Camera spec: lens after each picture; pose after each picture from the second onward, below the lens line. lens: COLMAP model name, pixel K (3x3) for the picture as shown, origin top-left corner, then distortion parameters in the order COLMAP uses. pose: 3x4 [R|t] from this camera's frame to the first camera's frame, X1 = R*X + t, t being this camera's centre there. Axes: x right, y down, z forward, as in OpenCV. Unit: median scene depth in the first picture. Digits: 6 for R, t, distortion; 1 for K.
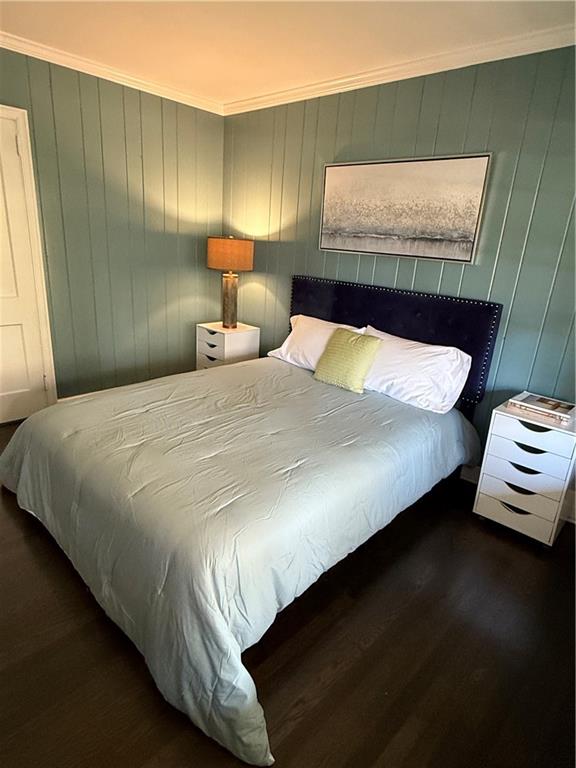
lens RADIAL K [[427.4, 0, 287.4], [0, 427.4, 384.2], [0, 0, 1]] dist [-0.009336, -0.001492]
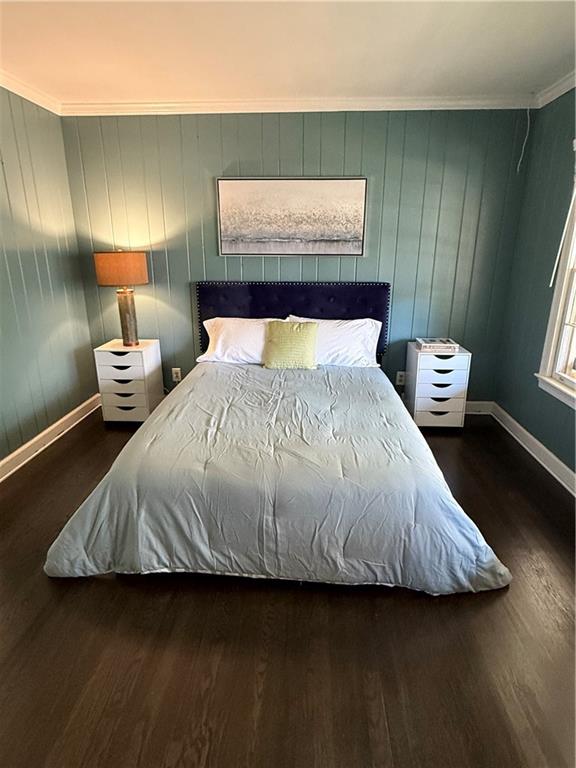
lens RADIAL K [[427.4, 0, 286.2], [0, 427.4, 382.0], [0, 0, 1]] dist [-0.009336, -0.001492]
pose [[0.766851, -0.256187, 0.588479, -0.590730], [0.252074, 0.963426, 0.090936, -0.071591], [-0.590252, 0.078606, 0.803382, 0.065721]]
